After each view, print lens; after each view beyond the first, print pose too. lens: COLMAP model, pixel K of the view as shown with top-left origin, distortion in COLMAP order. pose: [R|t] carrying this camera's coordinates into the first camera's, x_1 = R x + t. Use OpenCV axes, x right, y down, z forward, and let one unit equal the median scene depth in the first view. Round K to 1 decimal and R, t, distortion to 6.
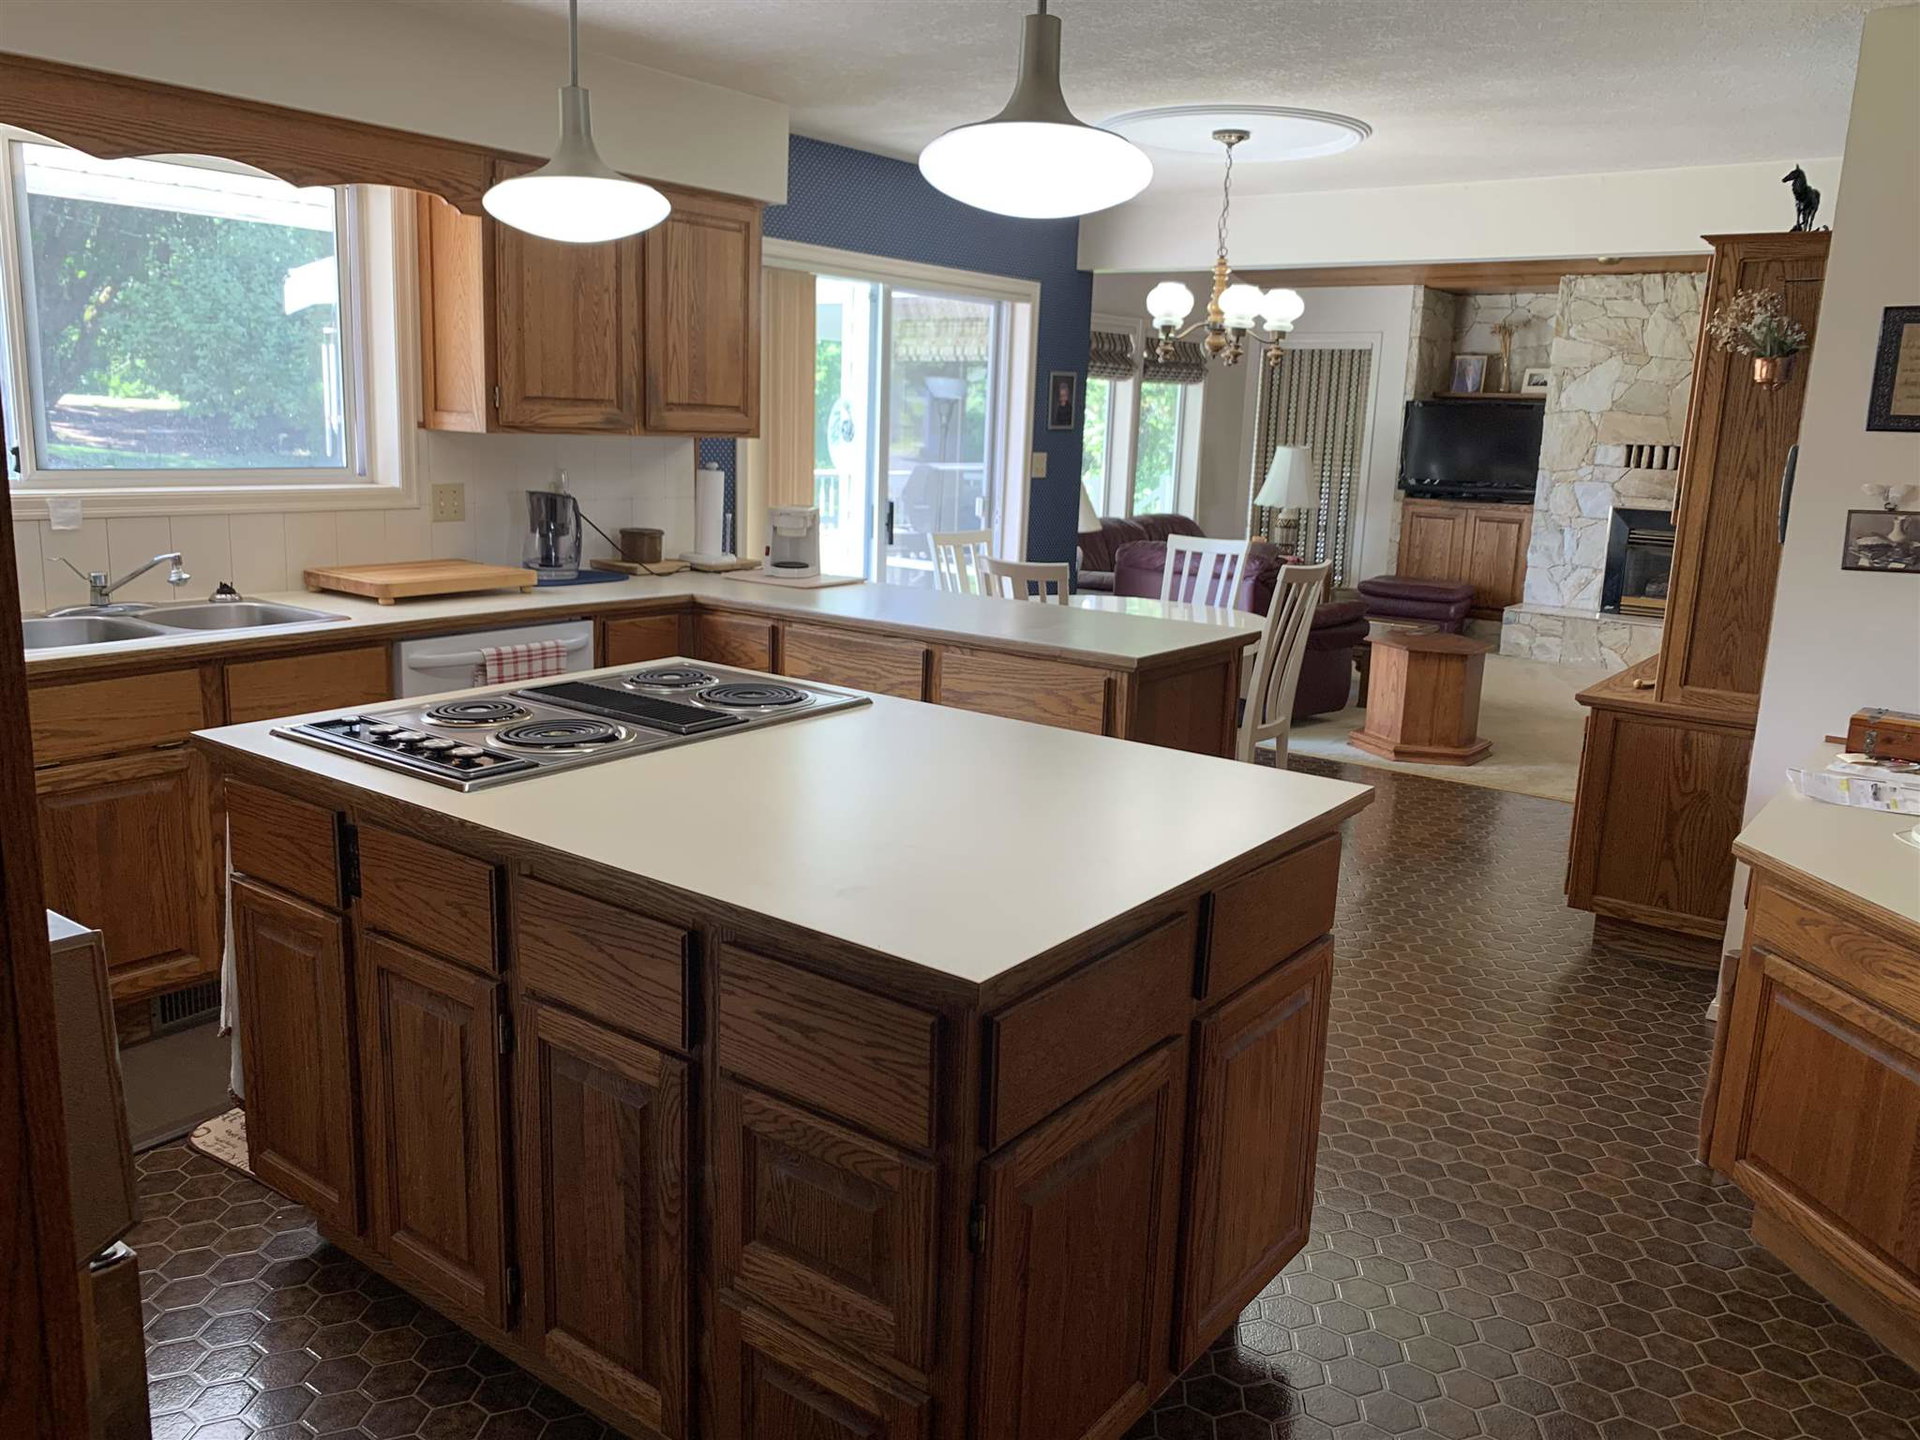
lens RADIAL K [[1472.4, 0, 960.4], [0, 1472.4, 714.1], [0, 0, 1]] dist [0.026815, -0.031760]
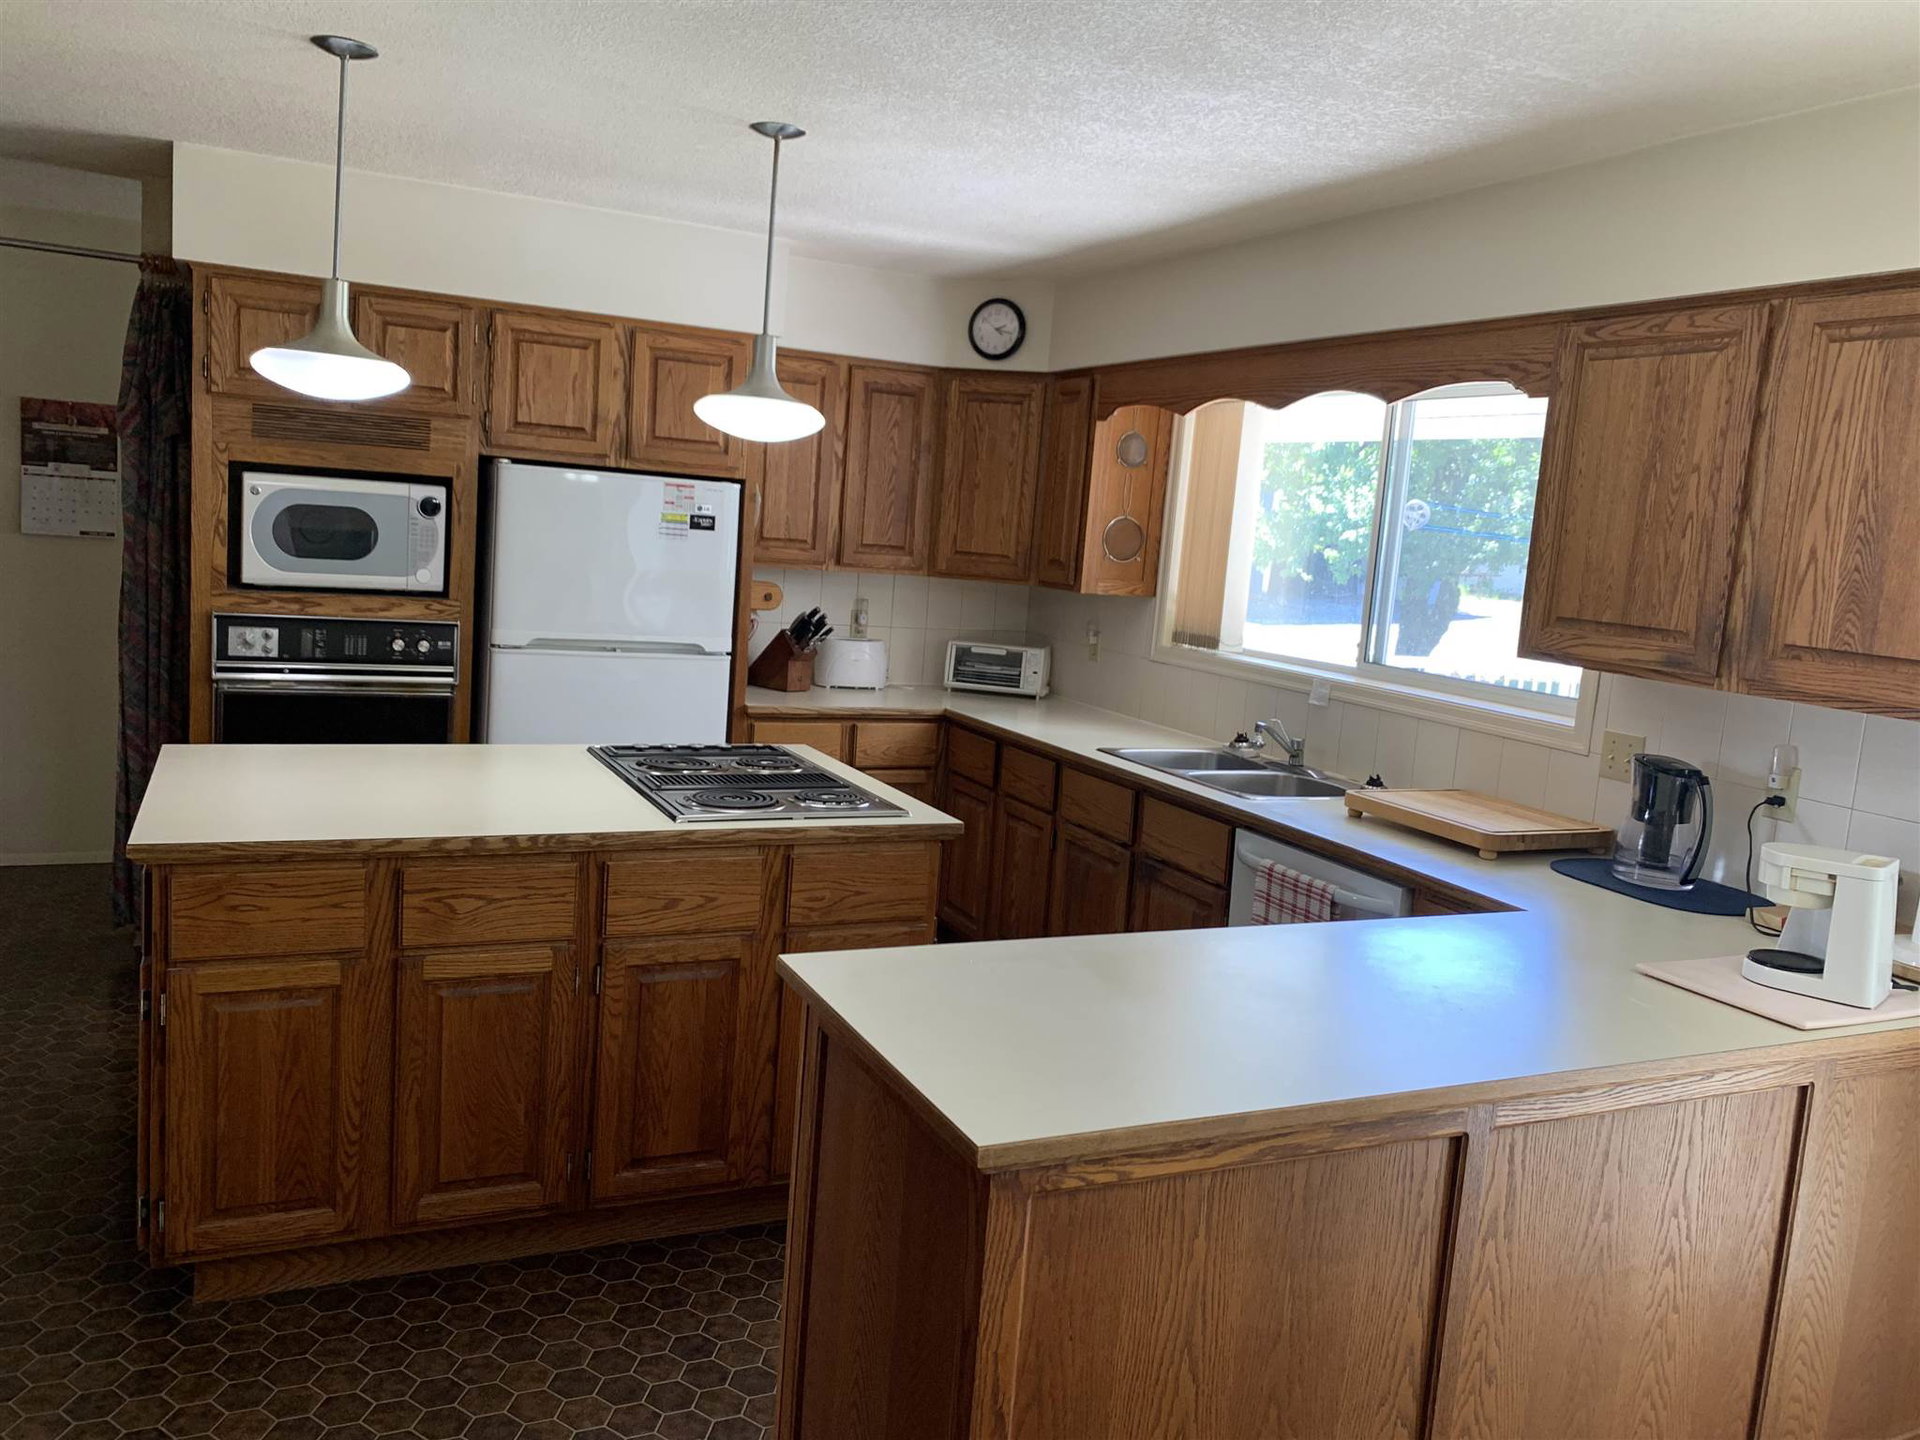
lens RADIAL K [[1472.4, 0, 960.4], [0, 1472.4, 720.8], [0, 0, 1]] dist [0.026815, -0.031760]
pose [[-0.454098, 0.046437, -0.889741, 0.511038], [-0.274071, 0.942937, 0.189091, -0.217018], [0.847750, 0.329718, -0.415459, 1.039415]]
